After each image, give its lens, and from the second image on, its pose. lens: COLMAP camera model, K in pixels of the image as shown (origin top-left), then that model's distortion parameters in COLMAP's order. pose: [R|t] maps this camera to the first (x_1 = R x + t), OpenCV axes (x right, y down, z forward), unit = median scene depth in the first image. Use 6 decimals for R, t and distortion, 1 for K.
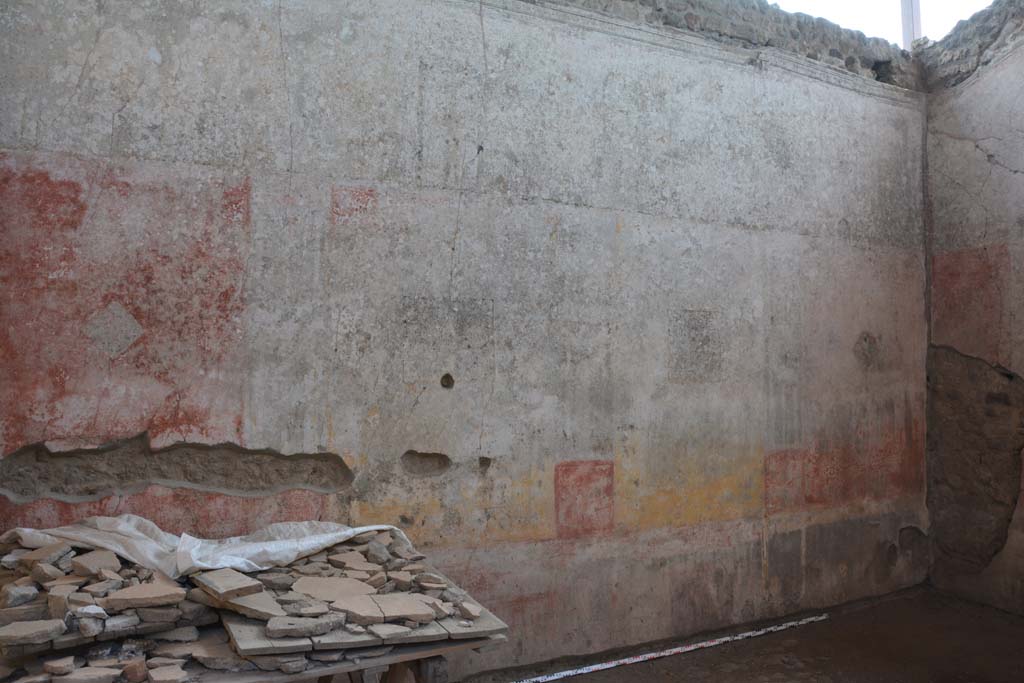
lens RADIAL K [[793.4, 0, 506.2], [0, 793.4, 345.9], [0, 0, 1]] dist [-0.166398, 0.115428]
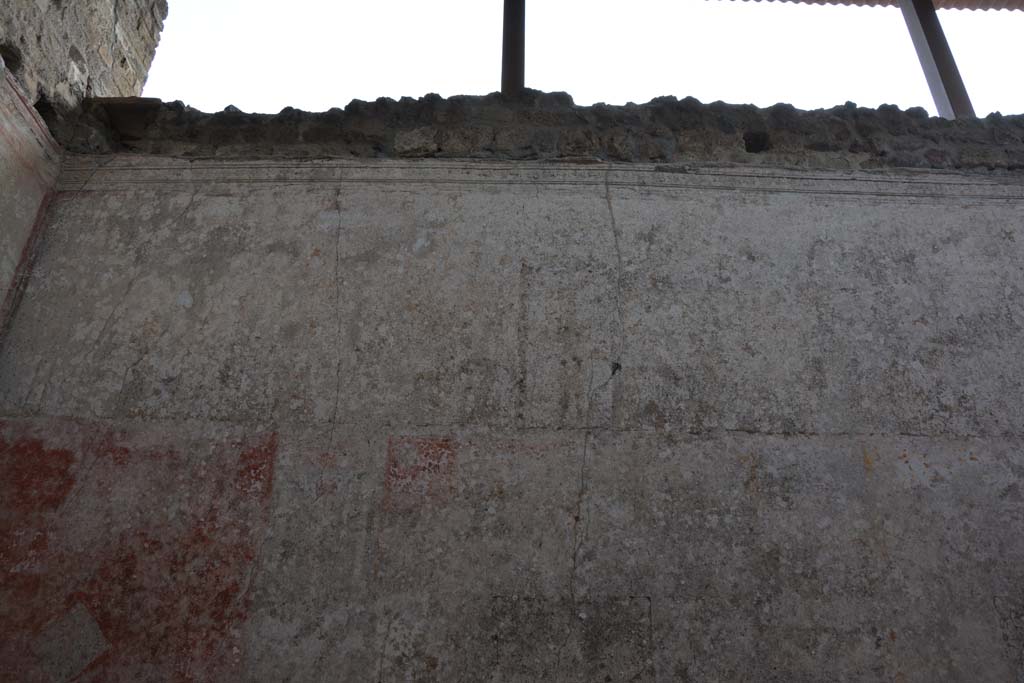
lens RADIAL K [[793.4, 0, 511.7], [0, 793.4, 333.0], [0, 0, 1]] dist [-0.166398, 0.115428]
pose [[0.901342, -0.184887, -0.391662, 0.157788], [-0.000607, 0.903766, -0.428026, 0.012887], [0.433107, 0.386036, 0.814491, 0.398266]]
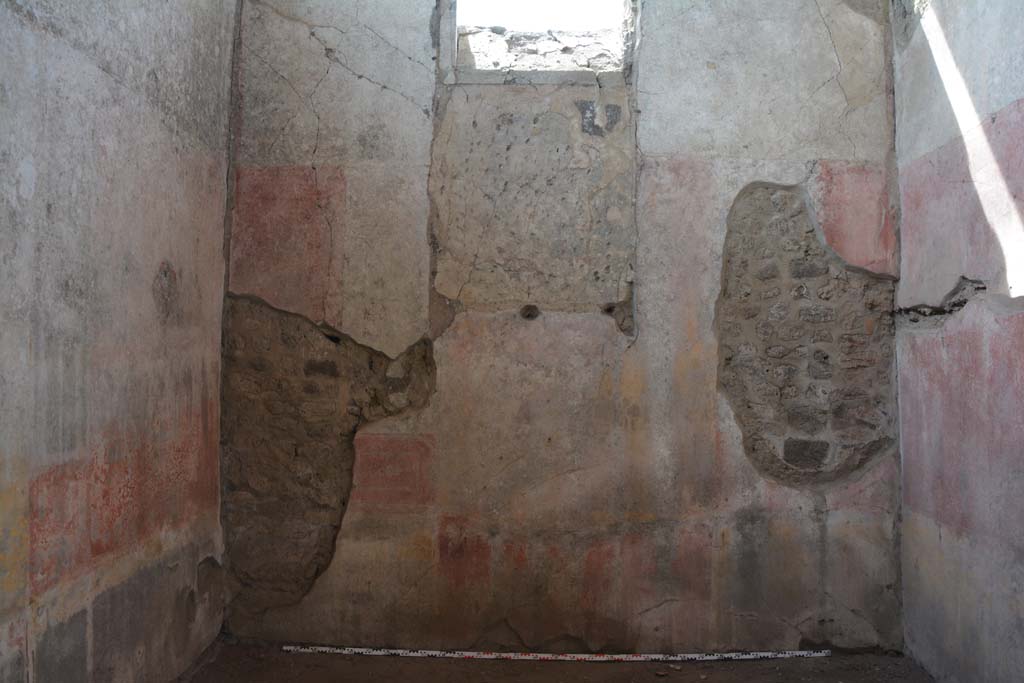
lens RADIAL K [[793.4, 0, 509.8], [0, 793.4, 342.6], [0, 0, 1]] dist [-0.166398, 0.115428]
pose [[0.440636, 0.026012, 0.897309, 0.041148], [-0.038916, 0.999194, -0.009855, 0.056405], [-0.896842, -0.030578, 0.441293, 0.618523]]
